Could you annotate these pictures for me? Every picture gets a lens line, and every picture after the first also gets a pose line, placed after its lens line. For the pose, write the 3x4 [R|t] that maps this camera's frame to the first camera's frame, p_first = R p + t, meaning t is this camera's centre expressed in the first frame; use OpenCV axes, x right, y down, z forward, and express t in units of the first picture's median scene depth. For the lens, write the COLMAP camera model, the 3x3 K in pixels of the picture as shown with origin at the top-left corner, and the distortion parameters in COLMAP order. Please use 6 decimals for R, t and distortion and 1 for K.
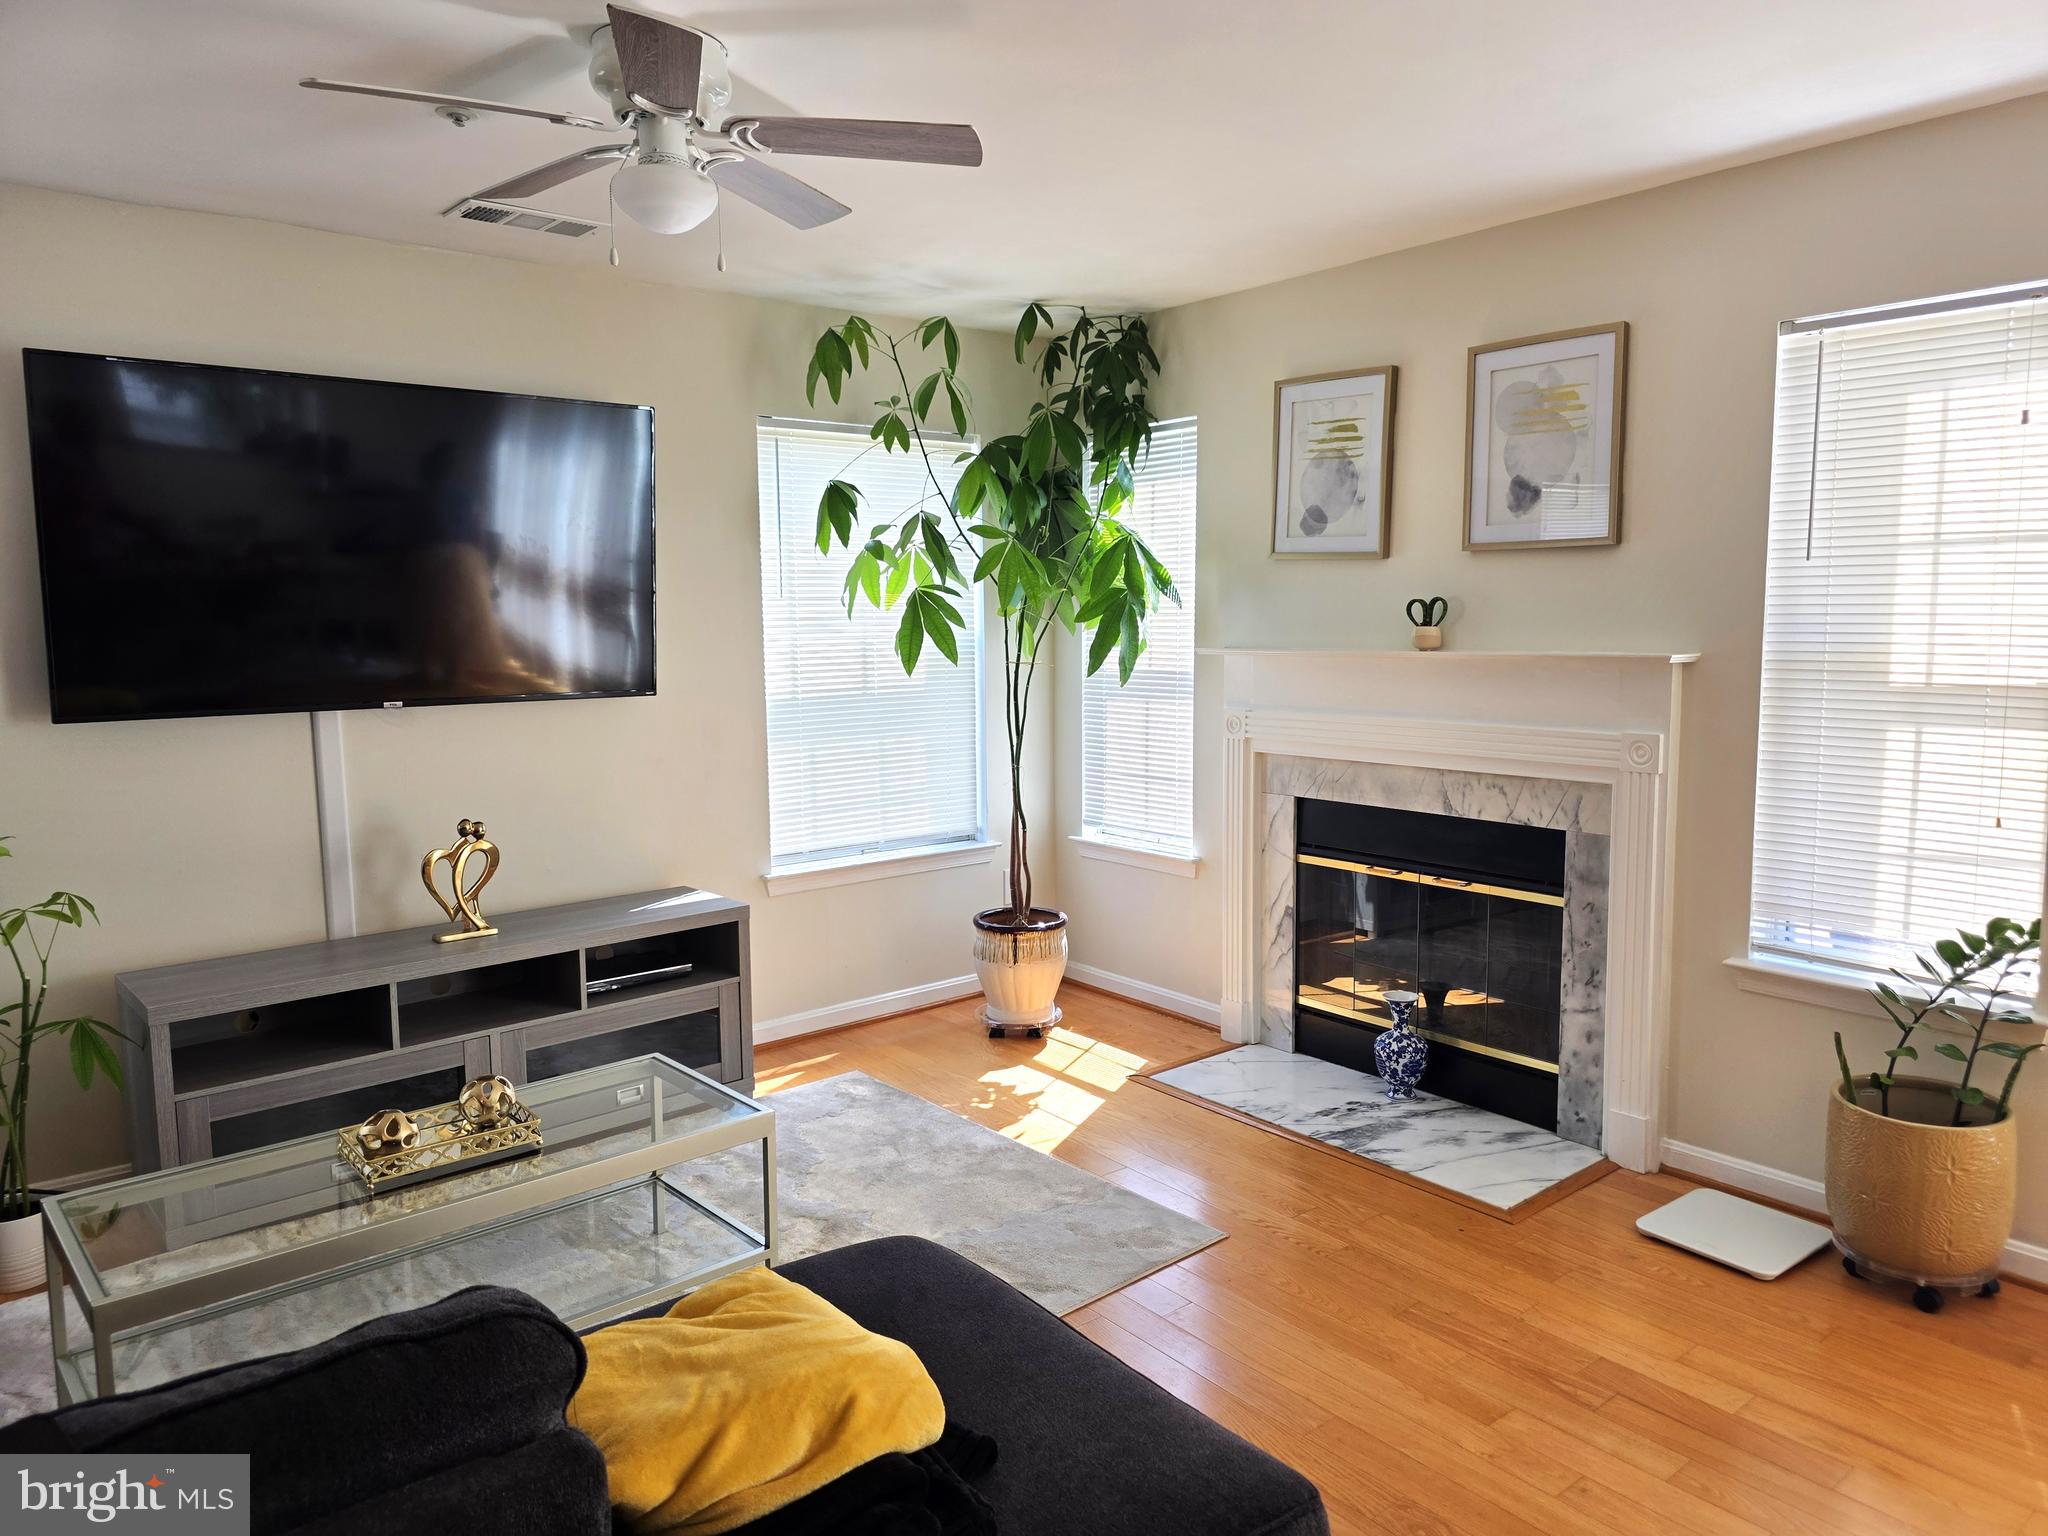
lens RADIAL K [[1379.1, 0, 1024.0], [0, 1379.1, 768.0], [0, 0, 1]] dist [0.058597, -0.077724]
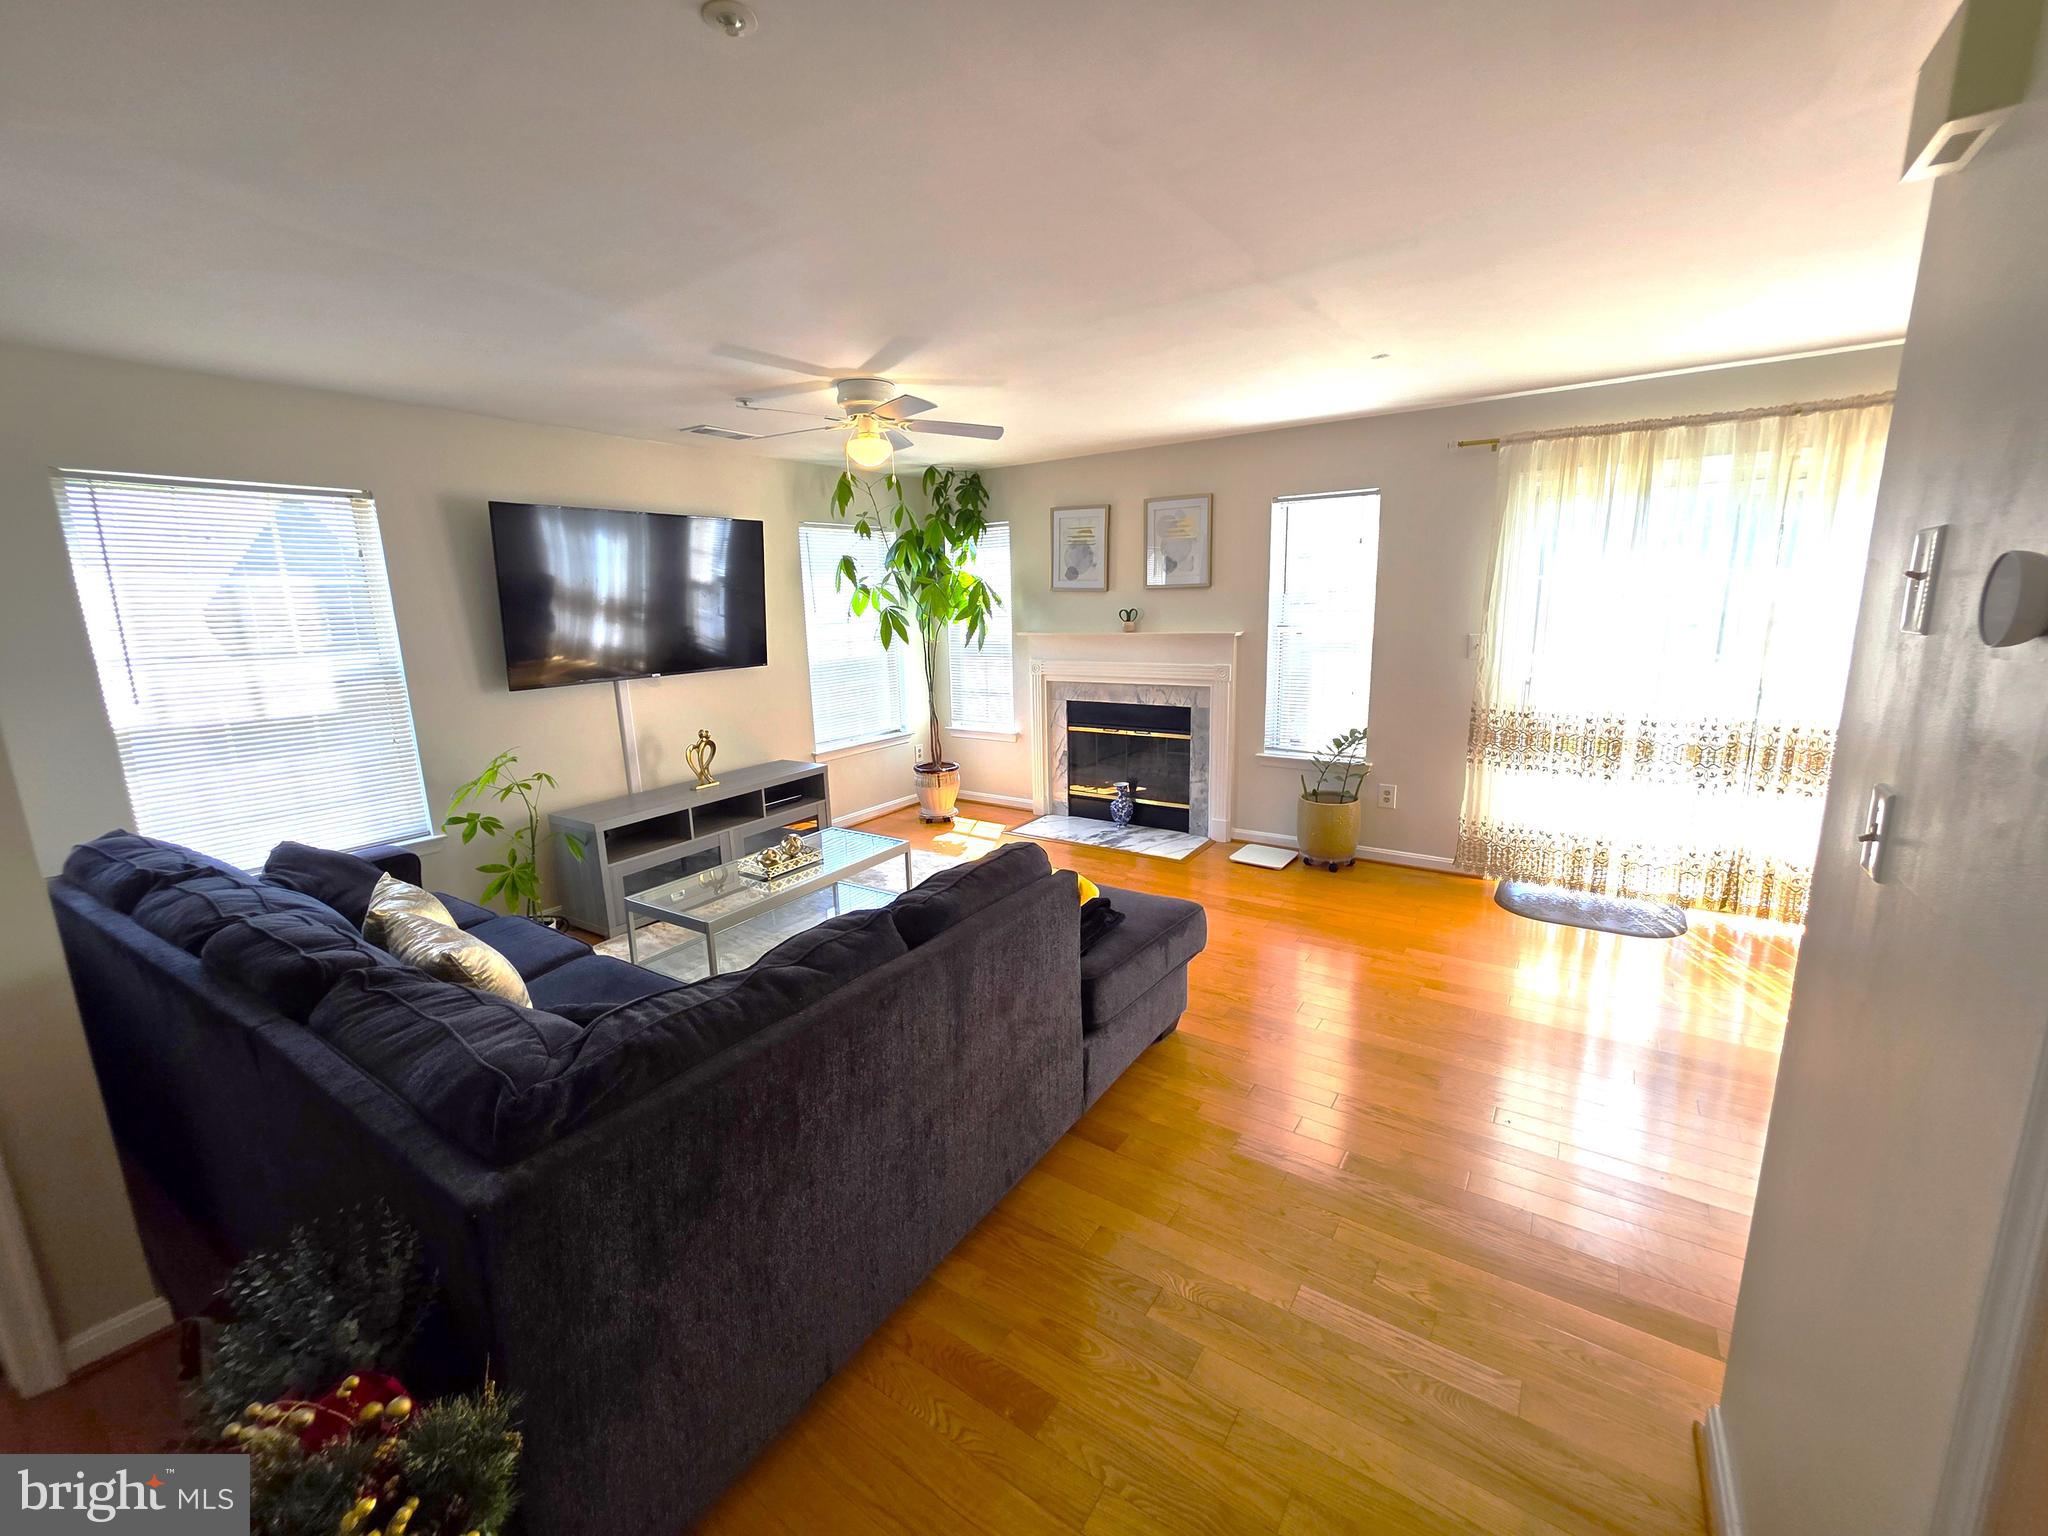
lens RADIAL K [[818.6, 0, 1010.6], [0, 818.6, 763.1], [0, 0, 1]] dist [-0.001027, -0.000050]
pose [[0.963561, -0.069209, 0.258380, -0.249665], [0.047802, 0.994951, 0.088243, 0.001298], [-0.263183, -0.072677, 0.962005, -0.252105]]
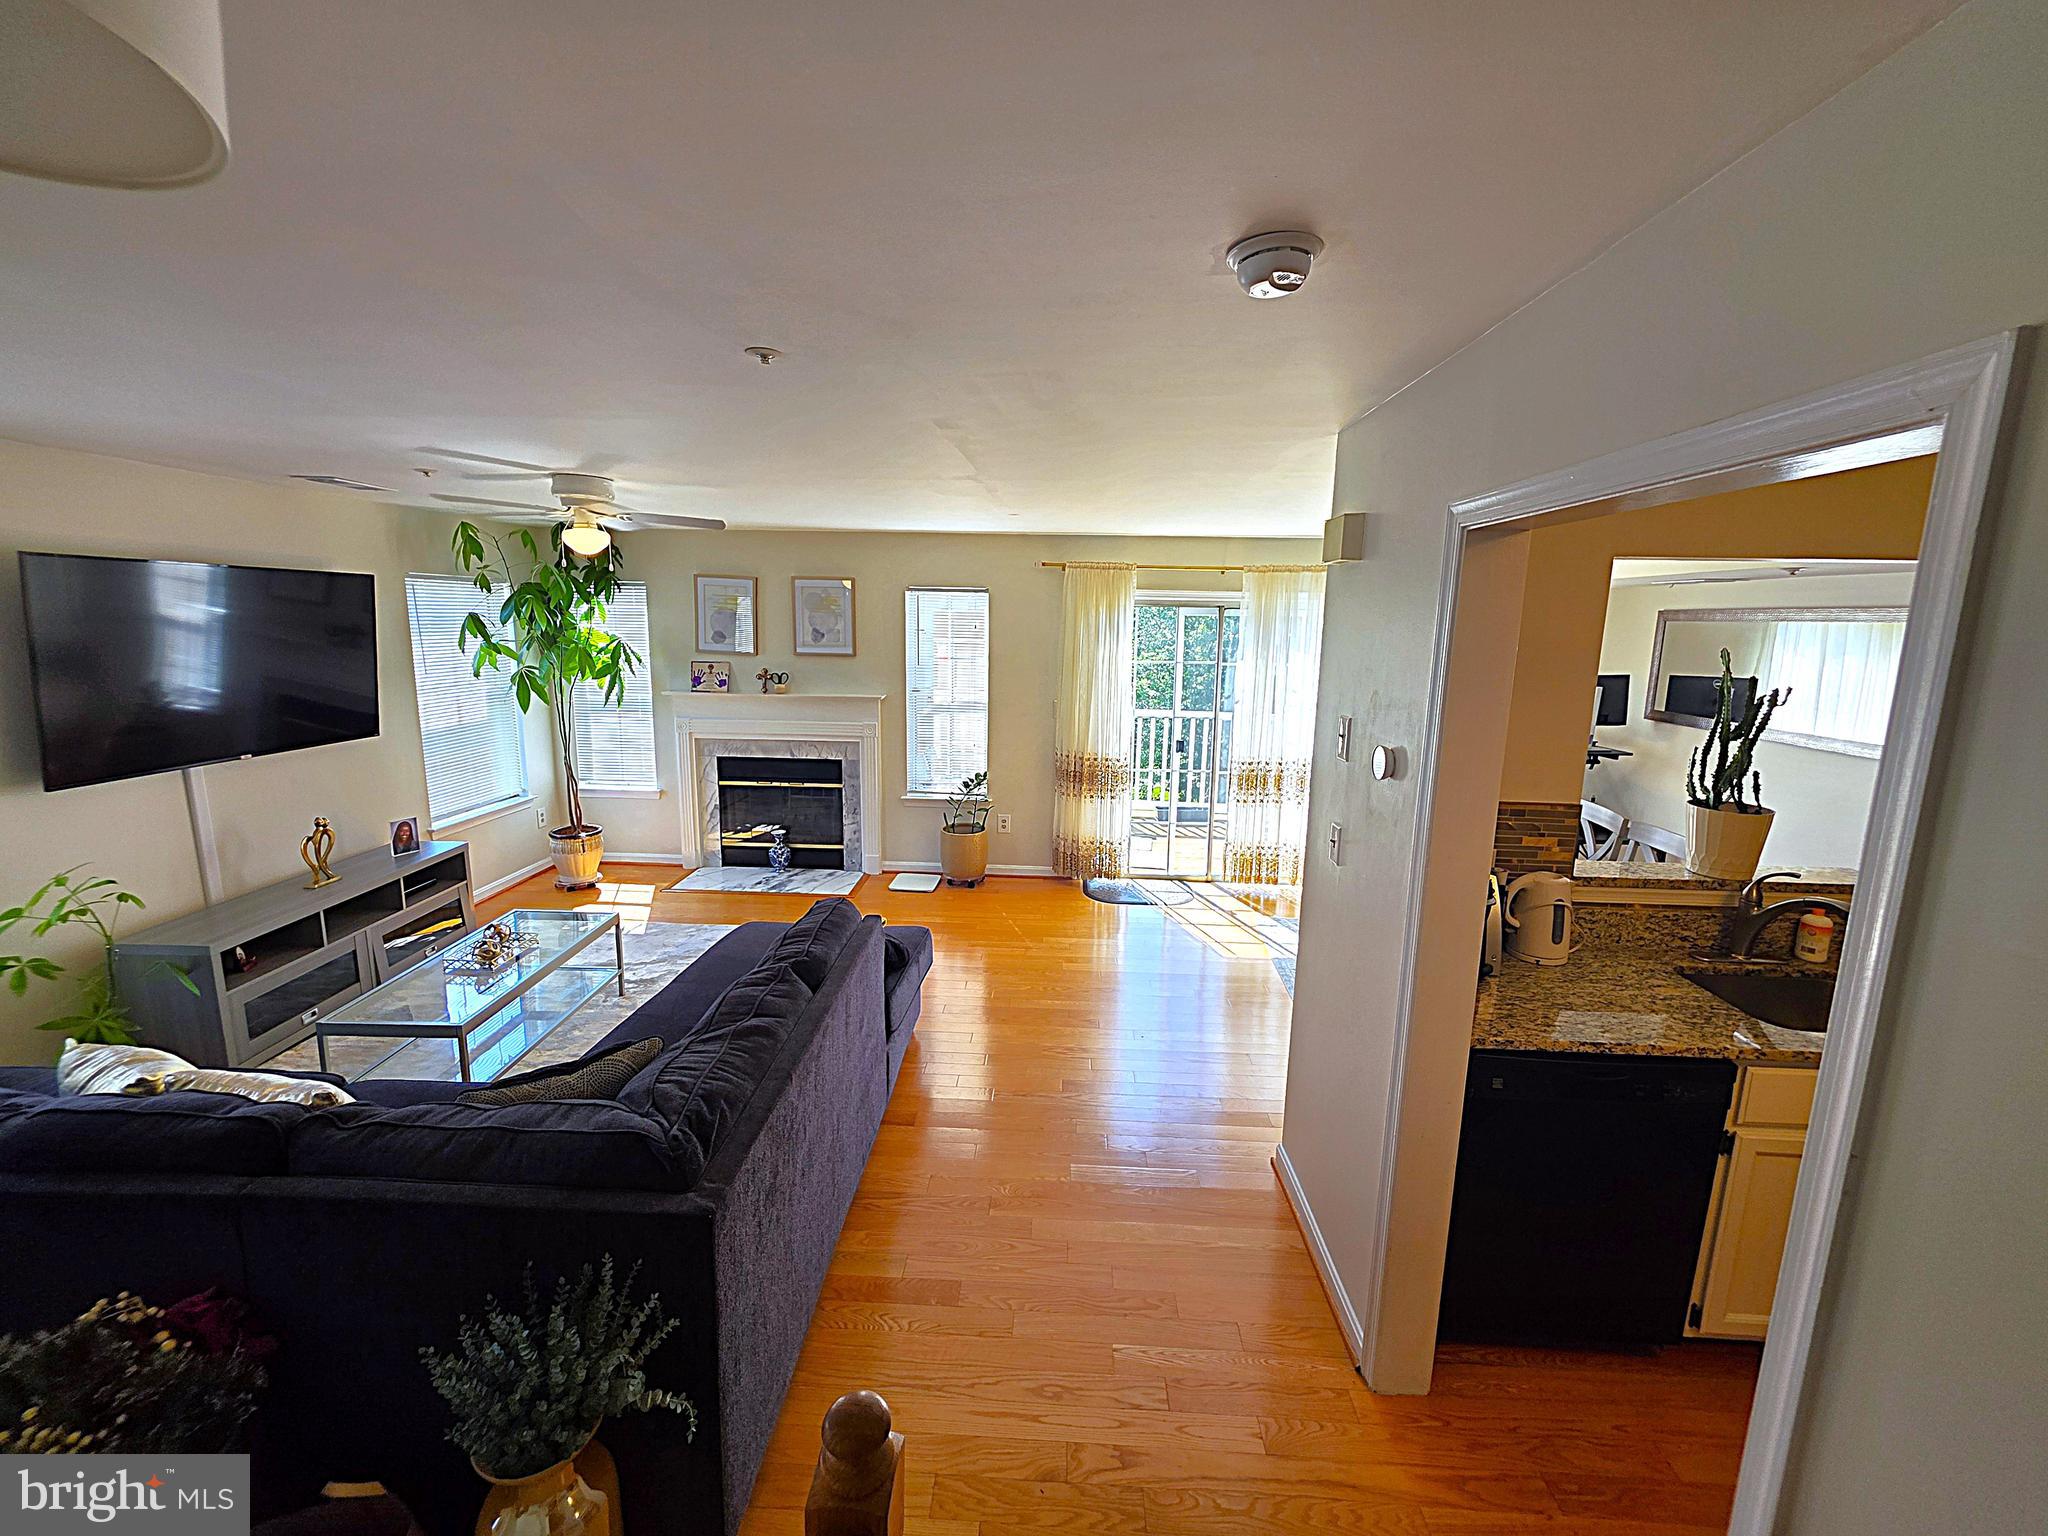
lens RADIAL K [[818.6, 0, 1010.6], [0, 818.6, 763.1], [0, 0, 1]] dist [-0.001027, -0.000050]
pose [[0.684834, -0.105277, 0.721054, -0.483842], [0.062261, 0.994344, 0.086045, -0.058587], [-0.726034, -0.014033, 0.687515, -0.309360]]
